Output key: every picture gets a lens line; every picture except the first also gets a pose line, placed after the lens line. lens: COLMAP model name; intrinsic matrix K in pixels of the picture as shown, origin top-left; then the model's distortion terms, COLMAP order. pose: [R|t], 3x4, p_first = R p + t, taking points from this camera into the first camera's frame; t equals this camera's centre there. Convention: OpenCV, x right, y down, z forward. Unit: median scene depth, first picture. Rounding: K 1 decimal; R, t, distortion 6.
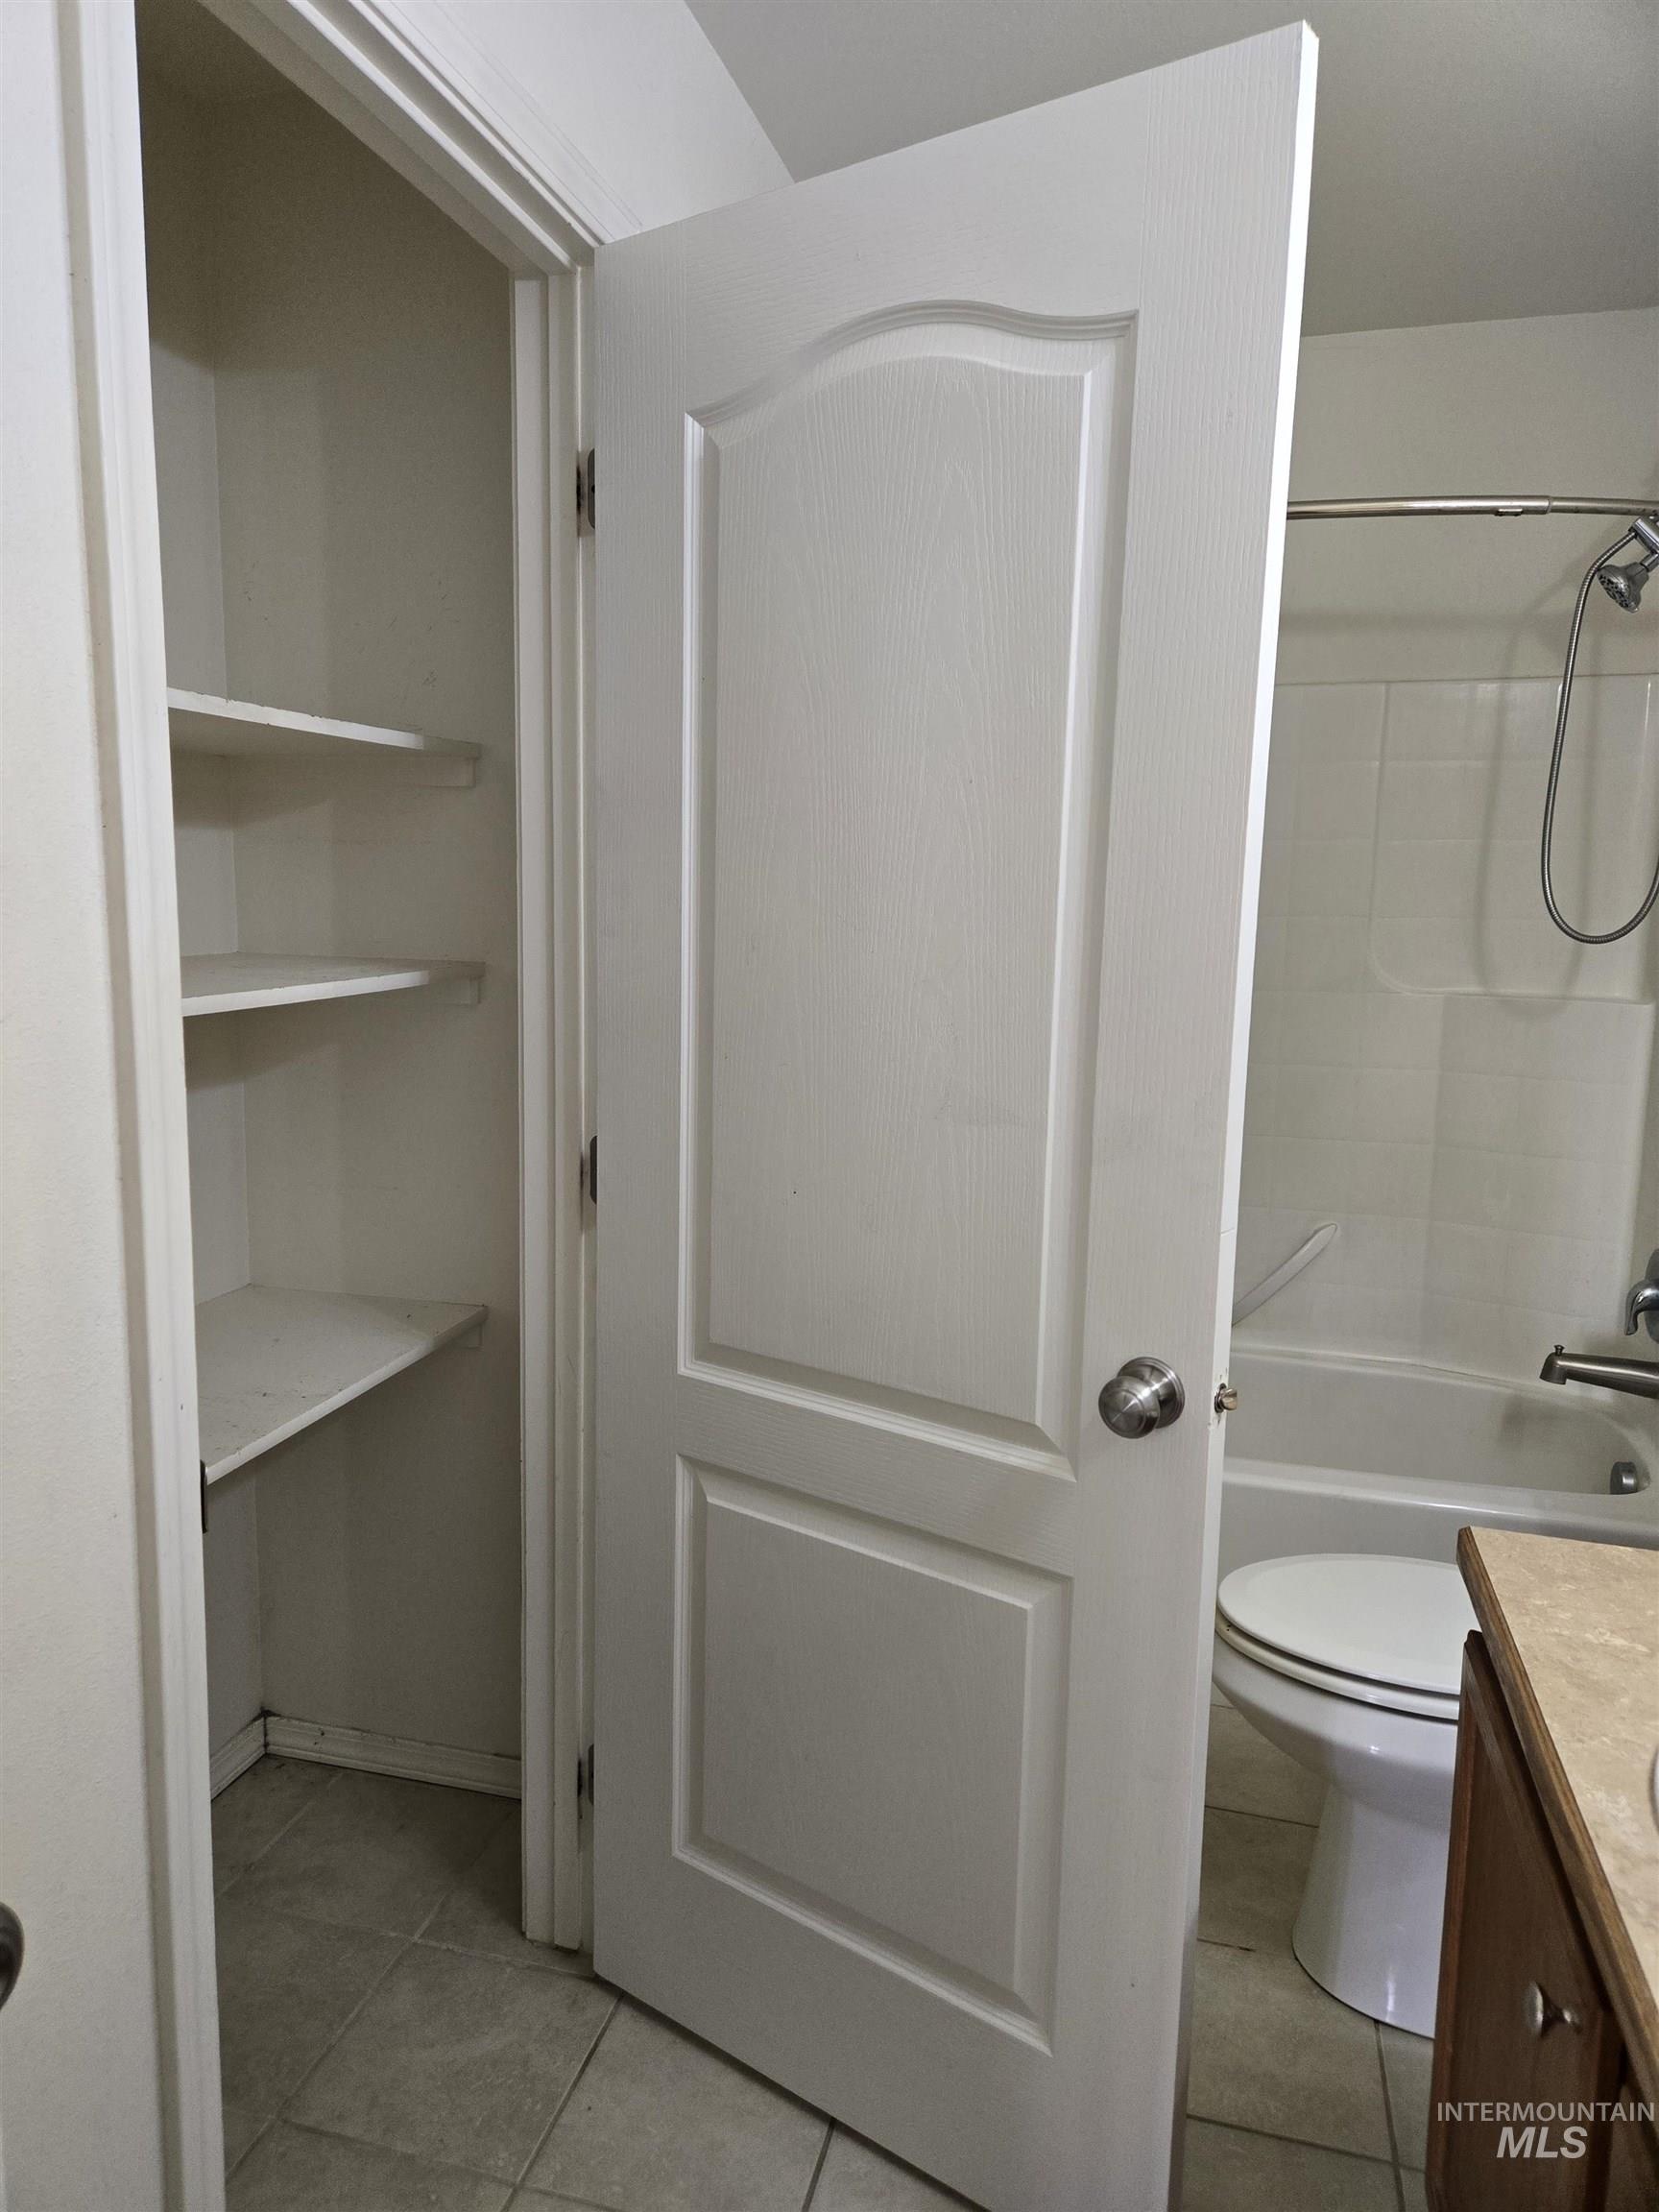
lens RADIAL K [[1507.0, 0, 809.8], [0, 1507.0, 1102.2], [0, 0, 1]] dist [0.082084, -0.069416]
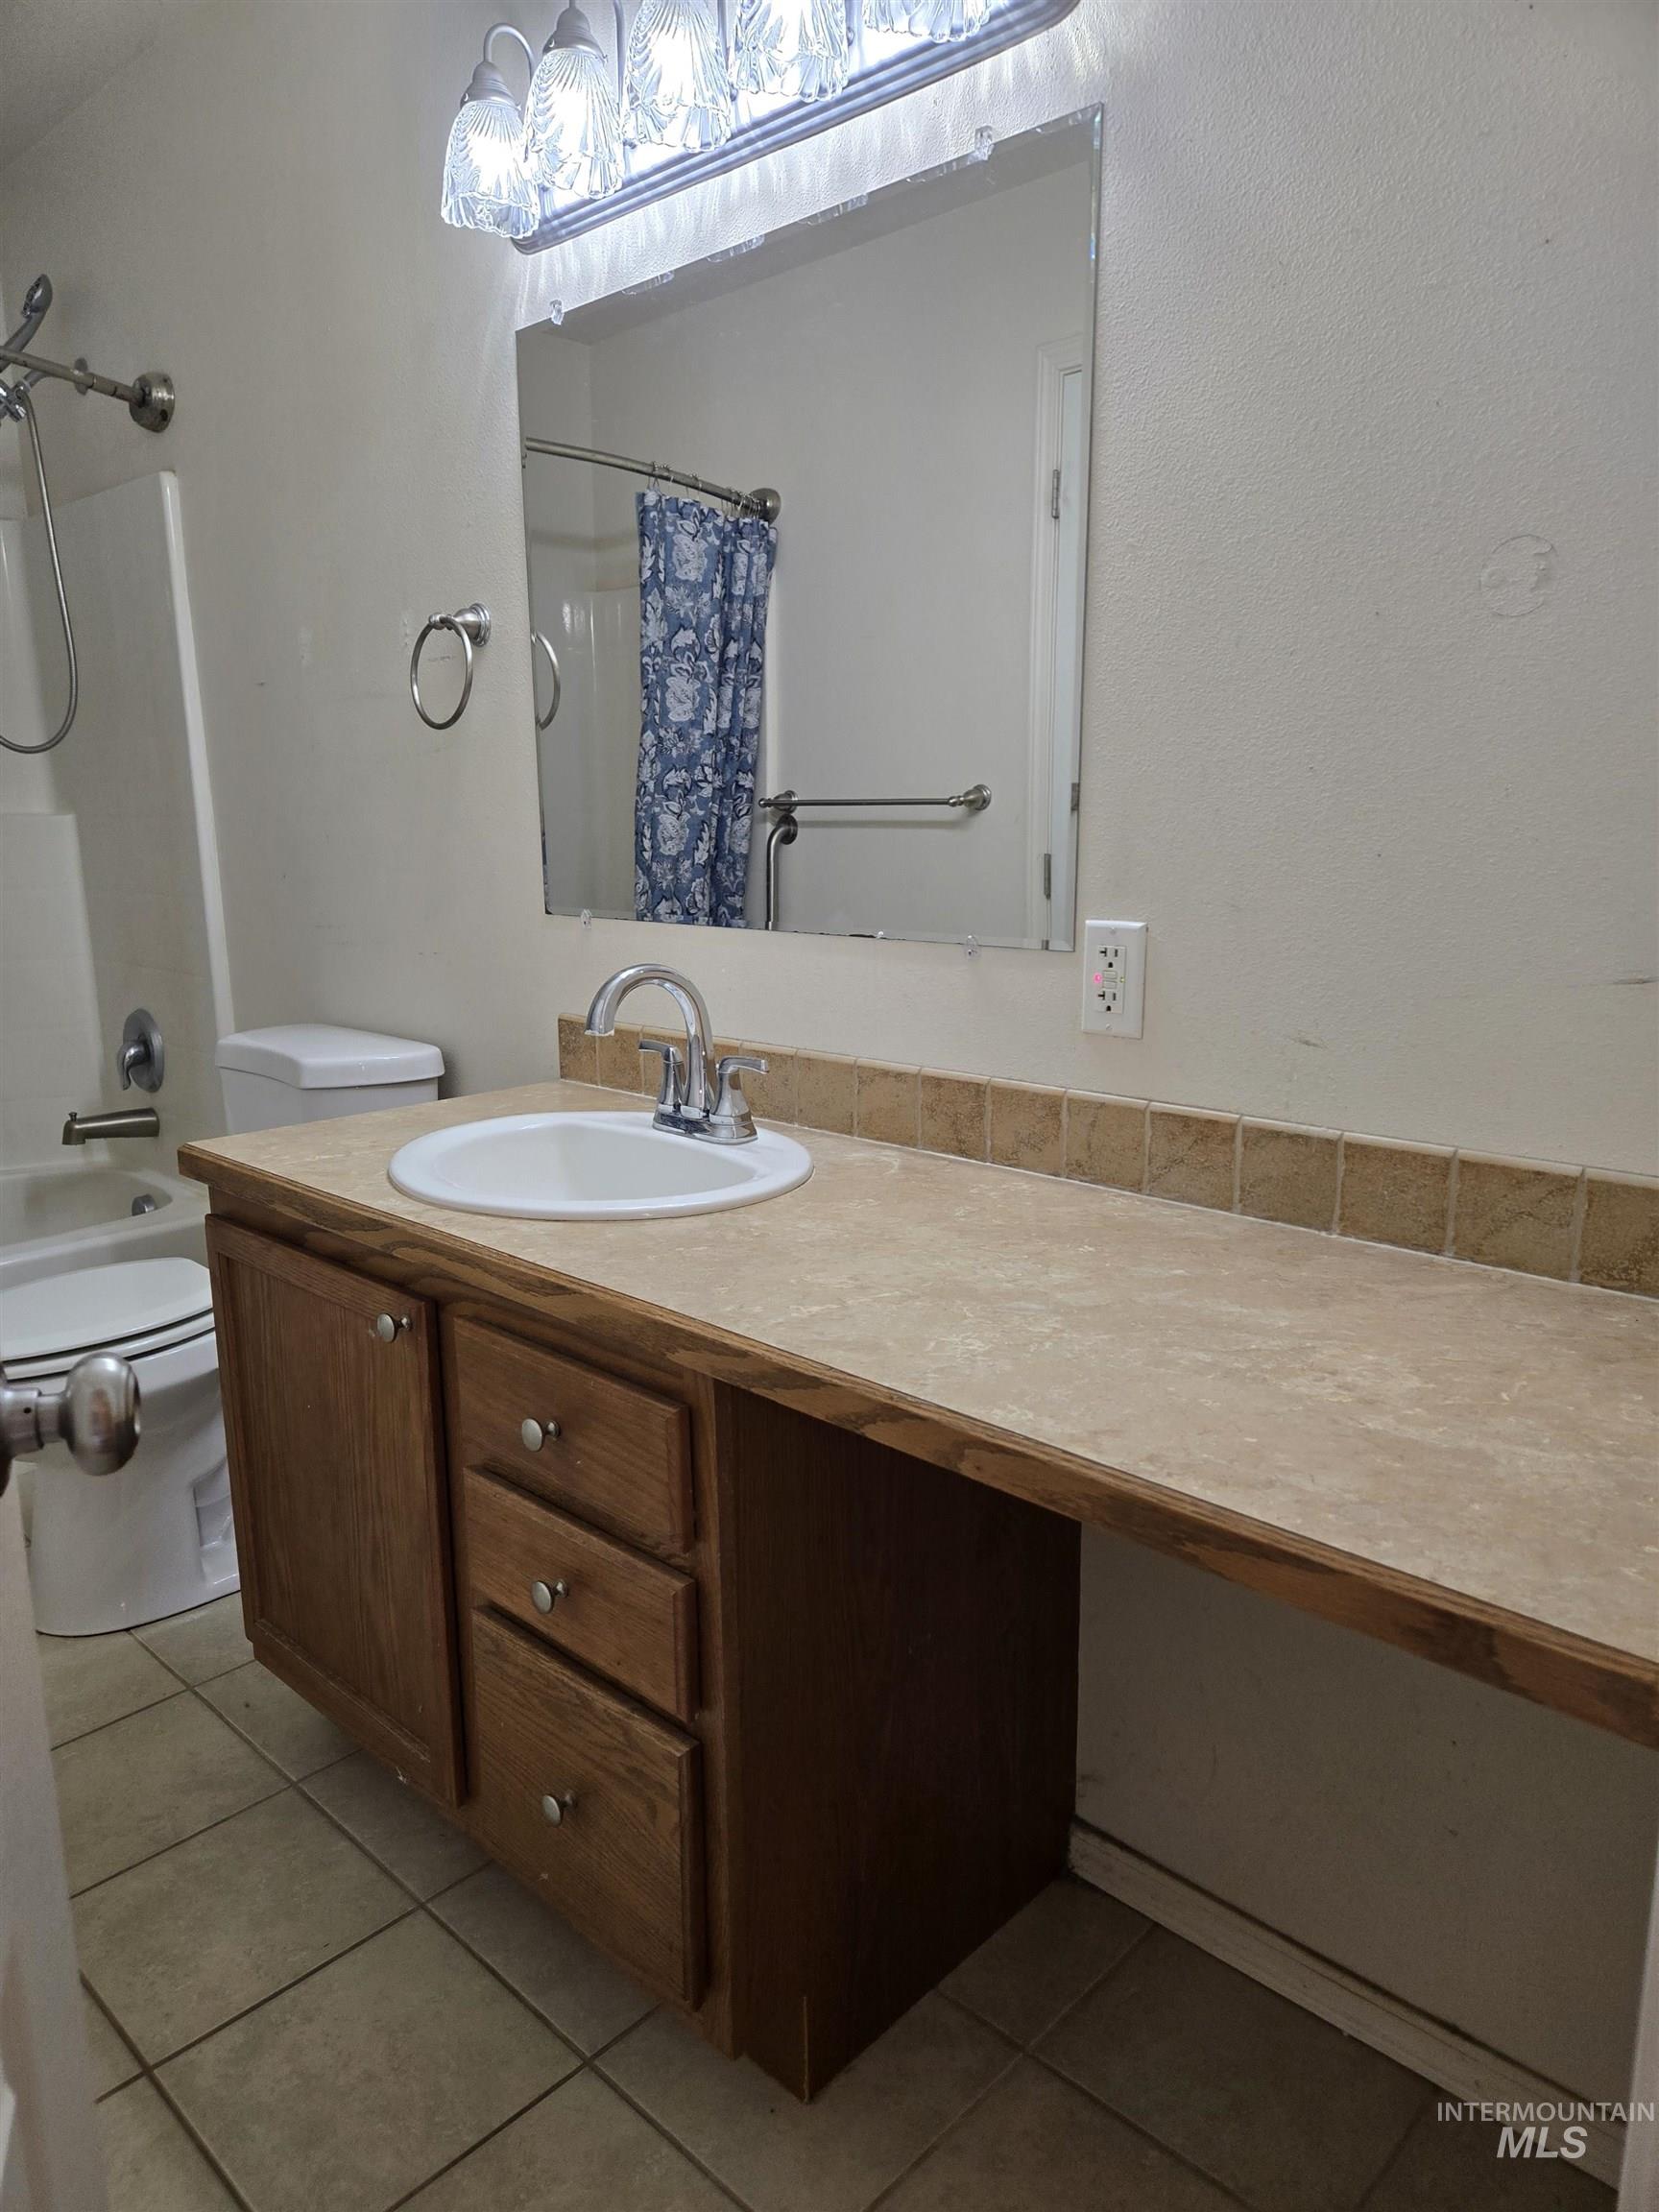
lens RADIAL K [[1484.1, 0, 826.6], [0, 1484.1, 1116.7], [0, 0, 1]] dist [0.077660, -0.069724]
pose [[0.487894, -0.210258, 0.847202, -0.207521], [0.148012, 0.976430, 0.157091, 0.071610], [-0.860263, 0.048752, 0.507515, -0.069041]]
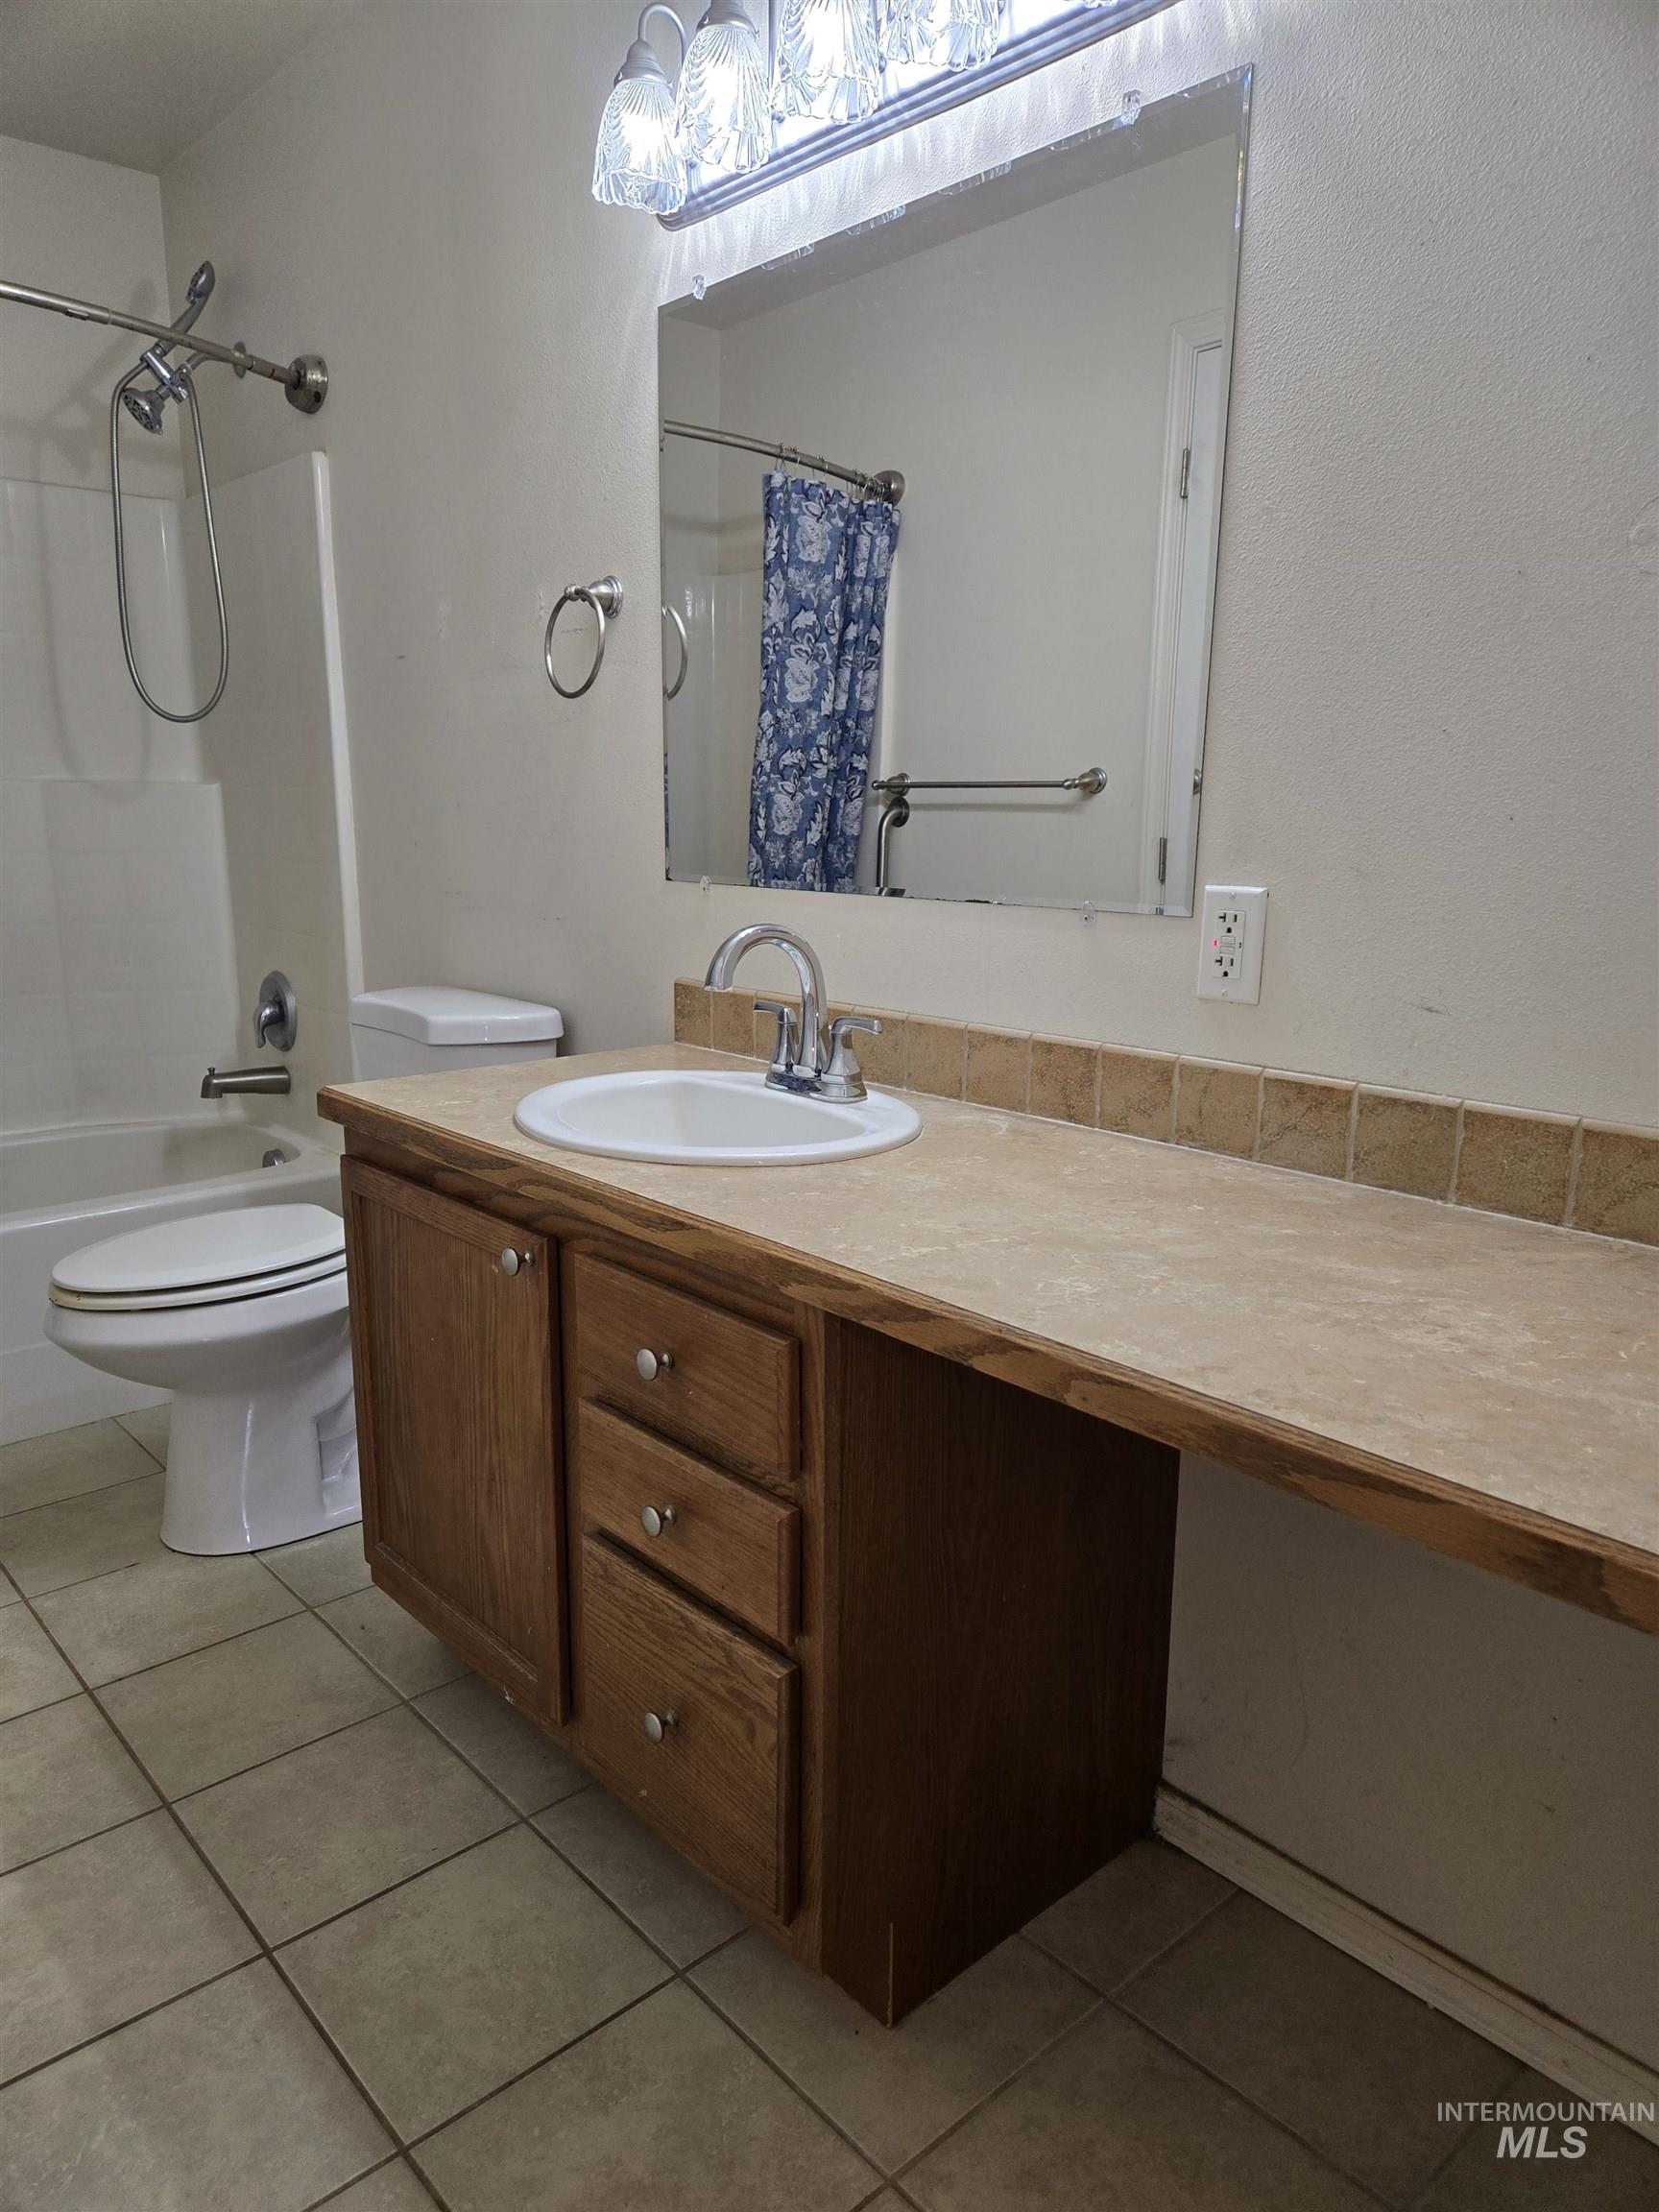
lens RADIAL K [[1482.9, 0, 811.8], [0, 1482.9, 1125.1], [0, 0, 1]] dist [0.074560, -0.064400]
pose [[0.556339, -0.199733, 0.806594, -0.224098], [0.126972, 0.979717, 0.155025, 0.084601], [-0.821197, 0.016168, 0.570416, -0.069673]]
